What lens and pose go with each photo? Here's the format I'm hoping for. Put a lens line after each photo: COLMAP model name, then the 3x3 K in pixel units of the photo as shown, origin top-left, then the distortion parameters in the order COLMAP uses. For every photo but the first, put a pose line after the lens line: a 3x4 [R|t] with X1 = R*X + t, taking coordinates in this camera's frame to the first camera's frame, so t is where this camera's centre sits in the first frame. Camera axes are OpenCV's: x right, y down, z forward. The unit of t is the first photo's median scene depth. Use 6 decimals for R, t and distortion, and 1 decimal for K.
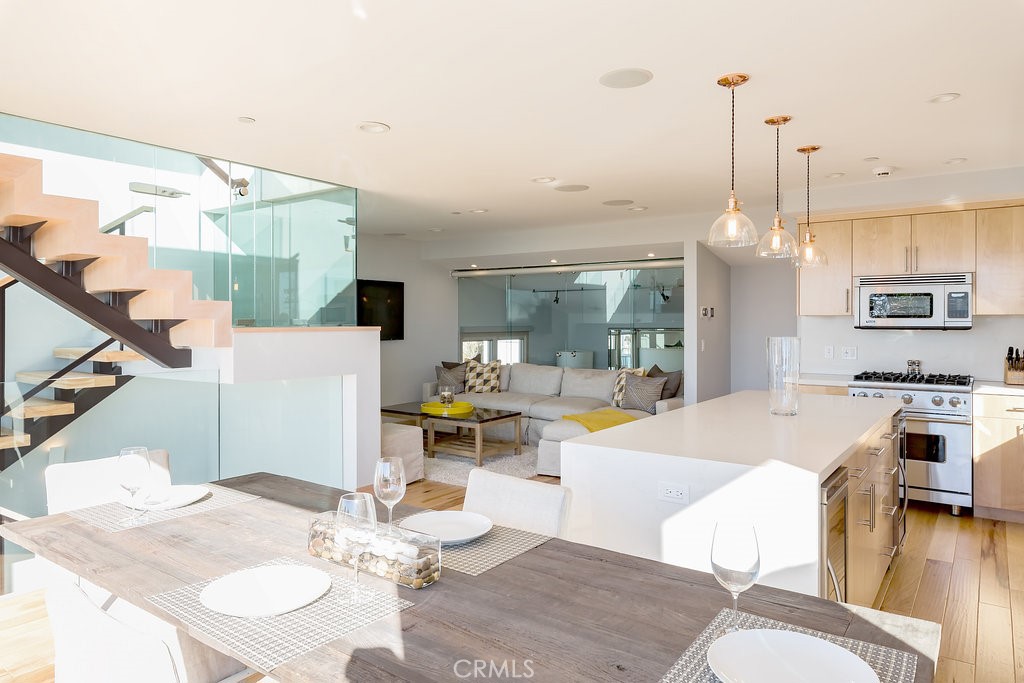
lens RADIAL K [[638.7, 0, 517.2], [0, 638.7, 334.9], [0, 0, 1]] dist [0.005829, 0.001222]
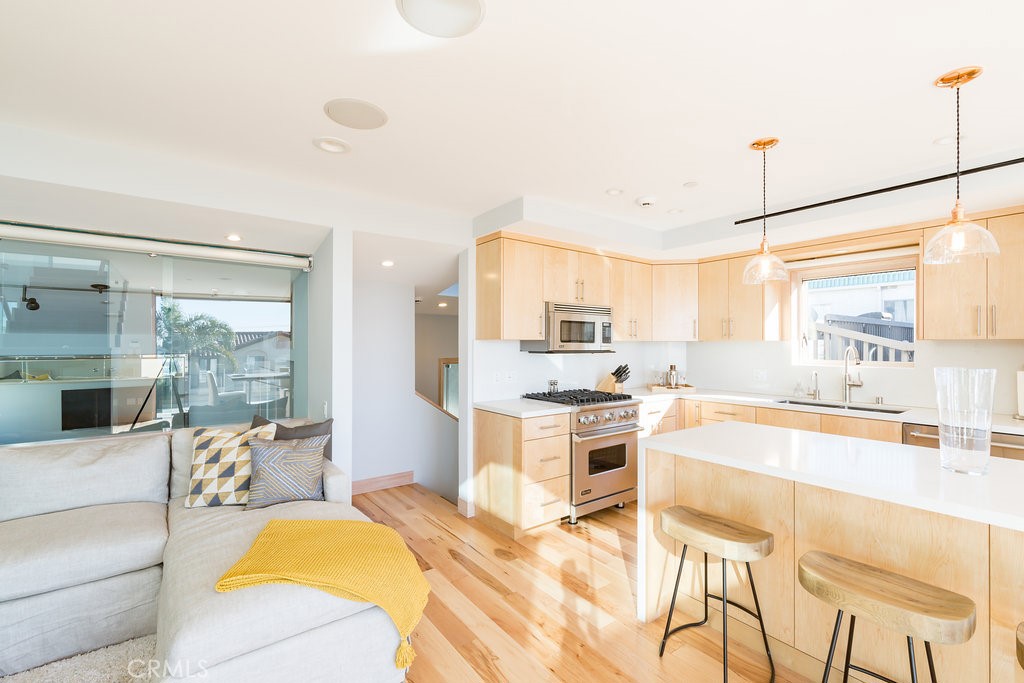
lens RADIAL K [[456.8, 0, 517.0], [0, 456.8, 336.1], [0, 0, 1]] dist [0.001322, -0.000371]
pose [[0.320162, 0.010049, 0.947309, -0.125147], [0.018764, 0.999680, -0.016946, -0.019391], [-0.947177, 0.023201, 0.319871, 0.604487]]
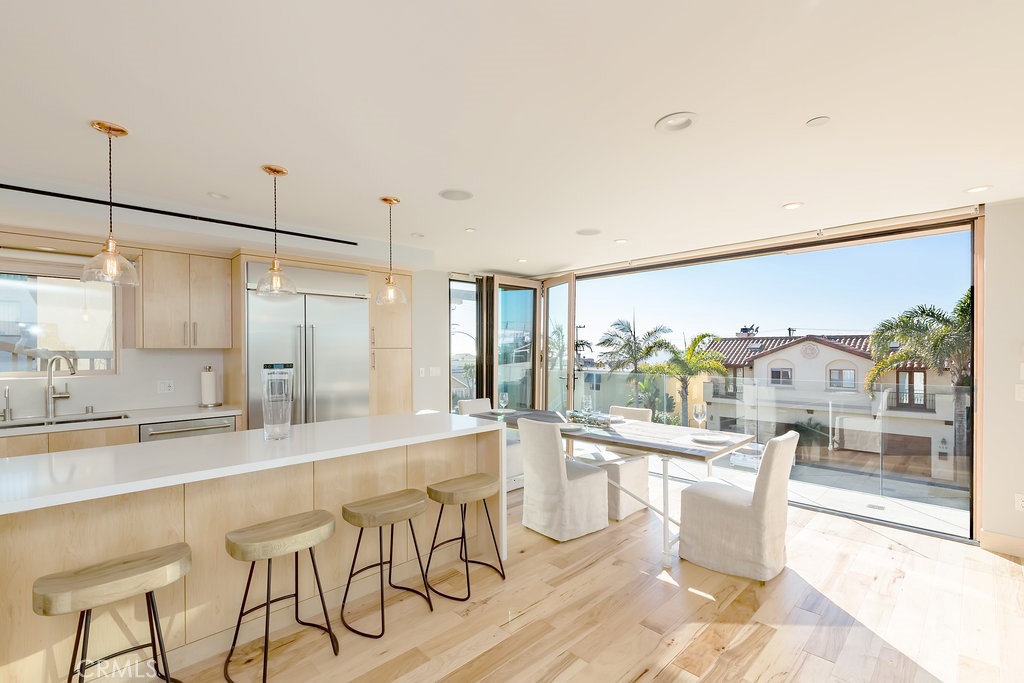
lens RADIAL K [[456.8, 0, 495.6], [0, 456.8, 352.4], [0, 0, 1]] dist [0.001322, -0.000371]
pose [[-0.976703, 0.005226, 0.214530, -0.057795], [0.010931, 0.999617, 0.025416, -0.019304], [-0.214315, 0.027169, -0.976387, 0.763627]]
